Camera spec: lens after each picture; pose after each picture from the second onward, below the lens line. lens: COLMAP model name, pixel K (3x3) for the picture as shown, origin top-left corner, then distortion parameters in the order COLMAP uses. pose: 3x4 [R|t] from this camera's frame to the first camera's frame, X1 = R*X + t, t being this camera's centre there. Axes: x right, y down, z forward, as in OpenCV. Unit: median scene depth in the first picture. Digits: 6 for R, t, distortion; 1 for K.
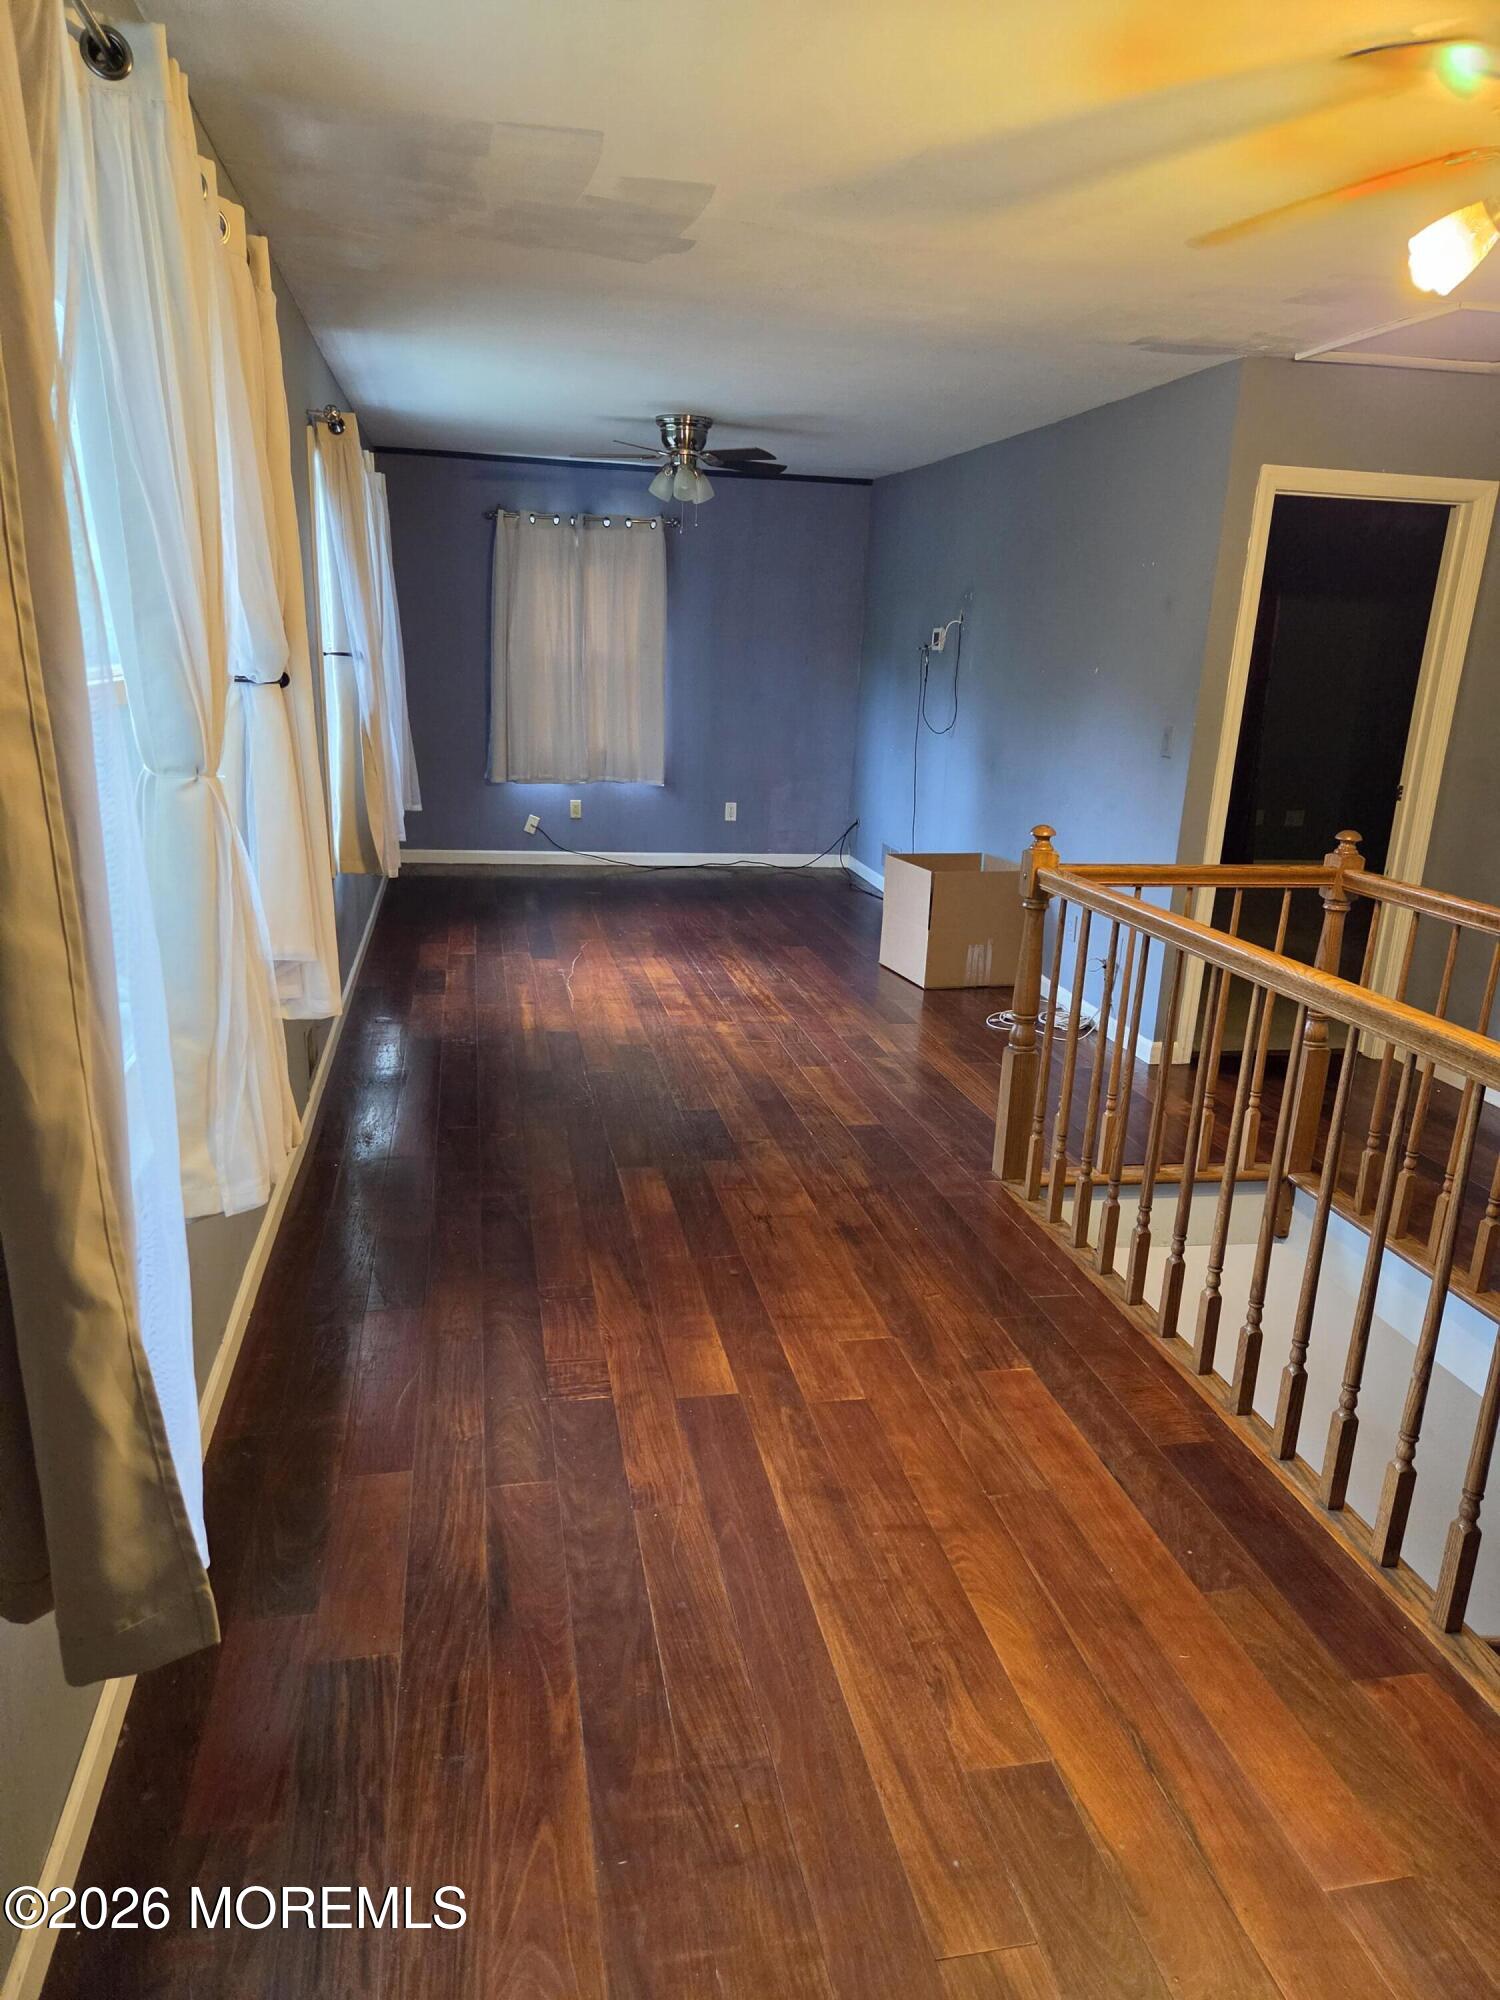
lens RADIAL K [[1354.1, 0, 750.6], [0, 1354.1, 999.2], [0, 0, 1]] dist [0.033584, -0.001512]
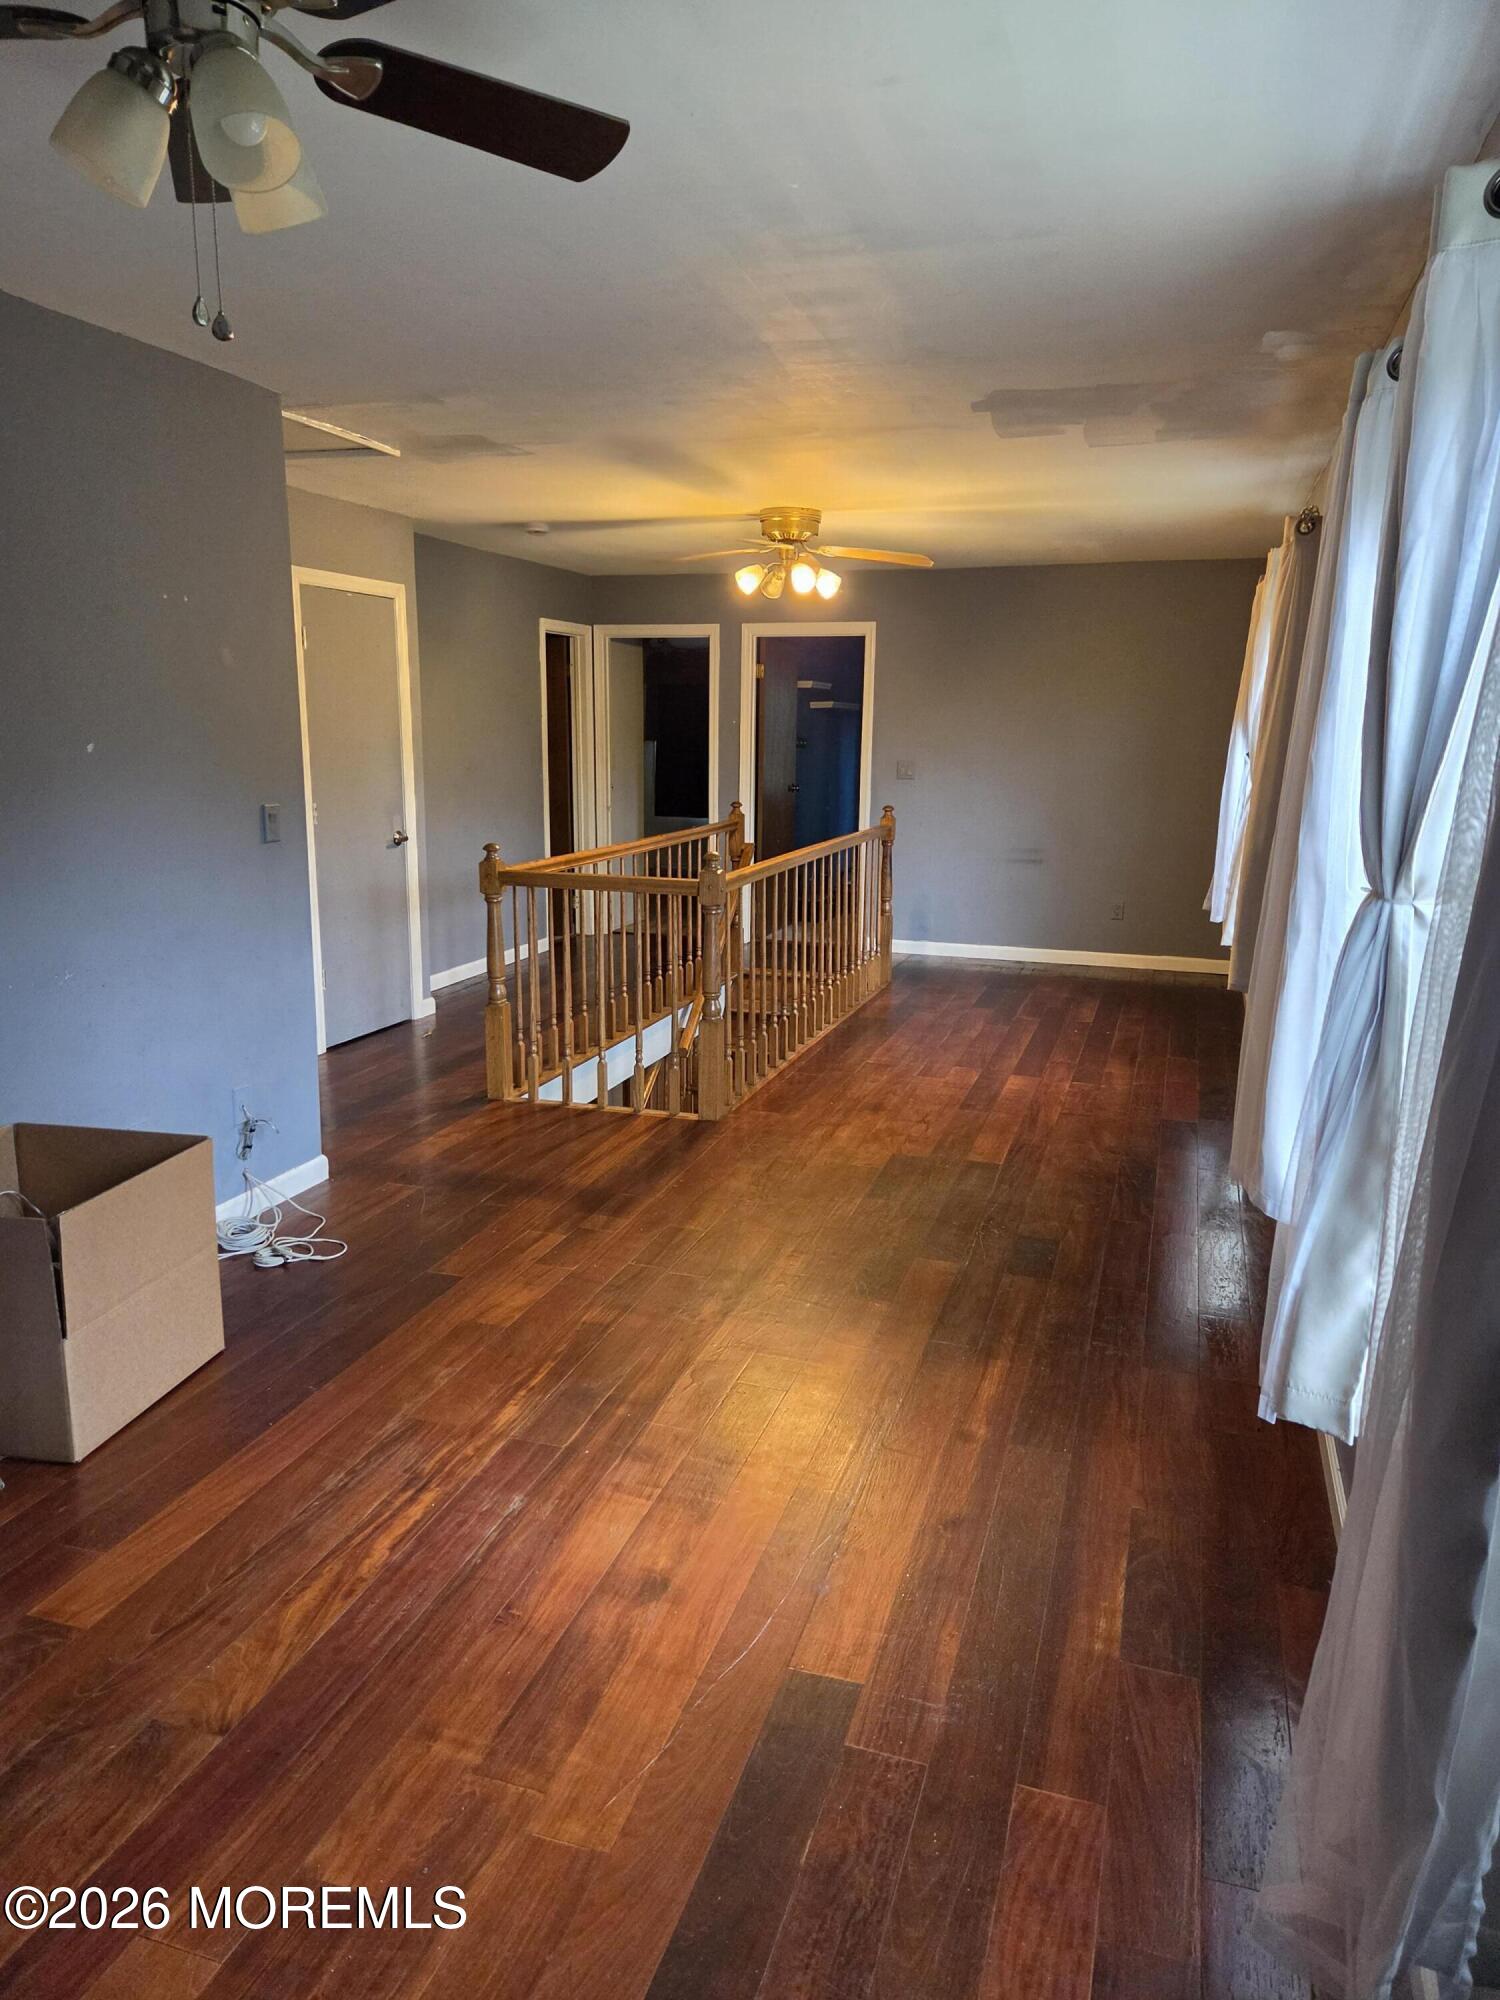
lens RADIAL K [[1354.1, 0, 751.9], [0, 1354.1, 1005.1], [0, 0, 1]] dist [0.033584, -0.001512]
pose [[-0.872295, -0.140750, 0.468284, -0.472018], [0.089013, 0.895968, 0.435106, -0.570178], [-0.480809, 0.421224, -0.769021, 2.079409]]
